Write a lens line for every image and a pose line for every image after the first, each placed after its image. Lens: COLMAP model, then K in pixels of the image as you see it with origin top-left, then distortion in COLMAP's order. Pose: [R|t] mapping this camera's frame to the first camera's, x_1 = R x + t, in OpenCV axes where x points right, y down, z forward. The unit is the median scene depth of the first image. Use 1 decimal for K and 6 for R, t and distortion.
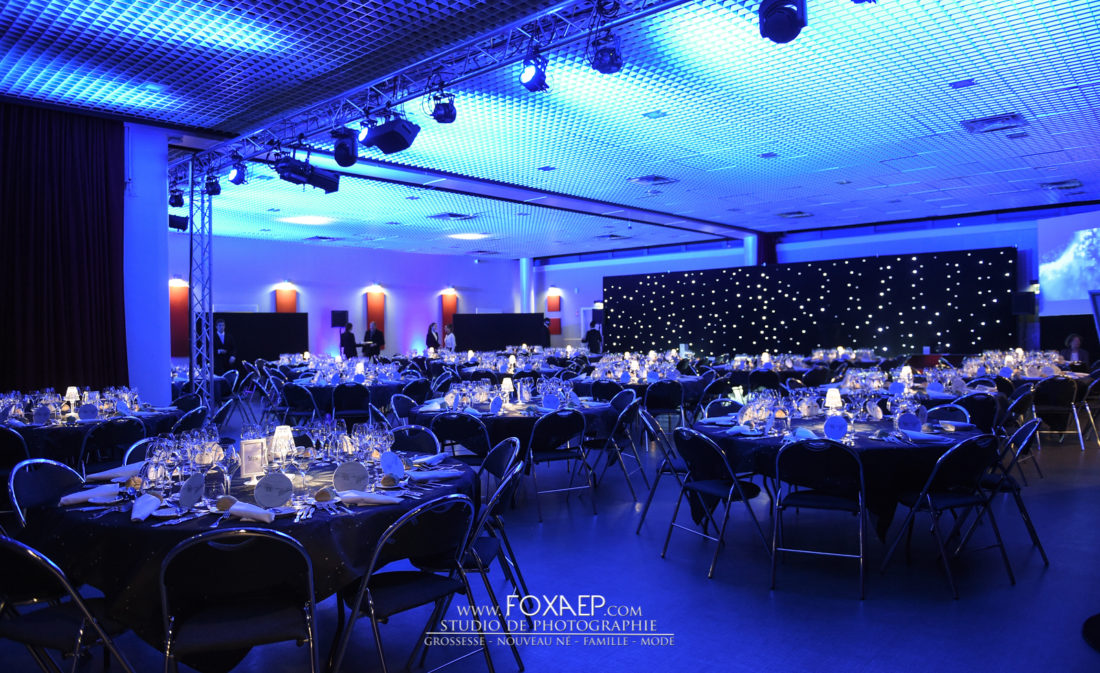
lens RADIAL K [[739.4, 0, 550.0], [0, 739.4, 336.5], [0, 0, 1]] dist [-0.055719, -0.000479]
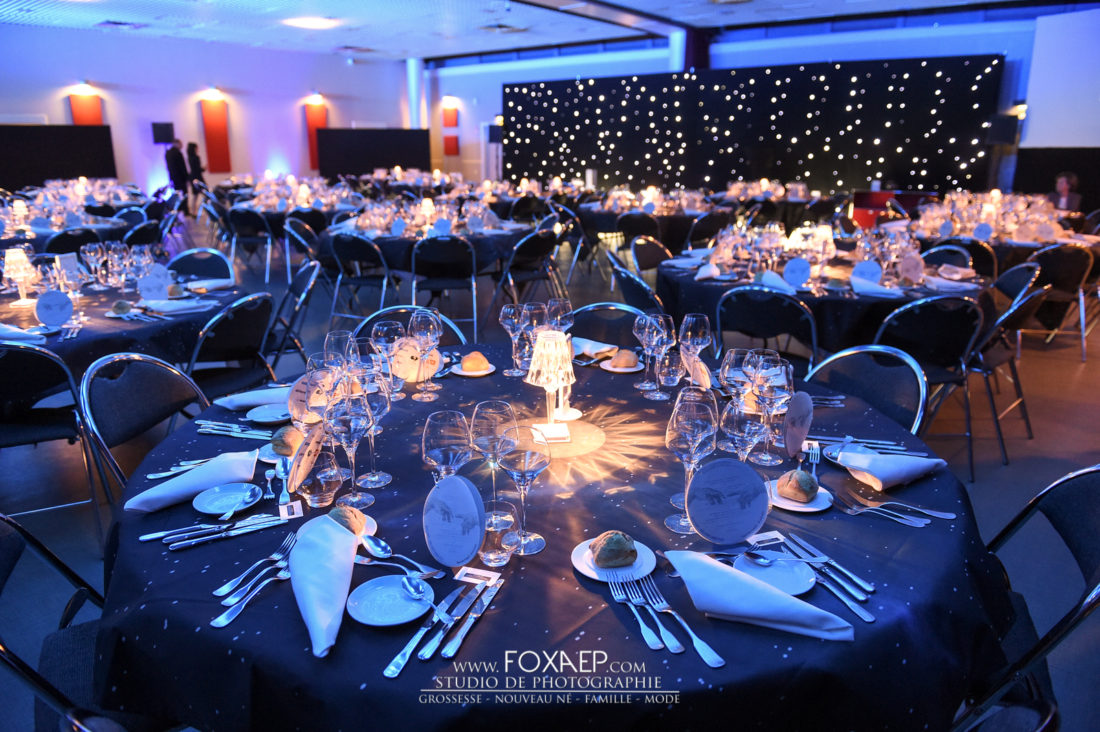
lens RADIAL K [[740.2, 0, 550.0], [0, 740.2, 366.0], [0, 0, 1]] dist [-0.052782, 0.000170]
pose [[0.997982, 0.000582, 0.063489, 0.090234], [-0.017853, 0.962189, 0.271799, -0.002176], [-0.060930, -0.272384, 0.960258, 0.164340]]
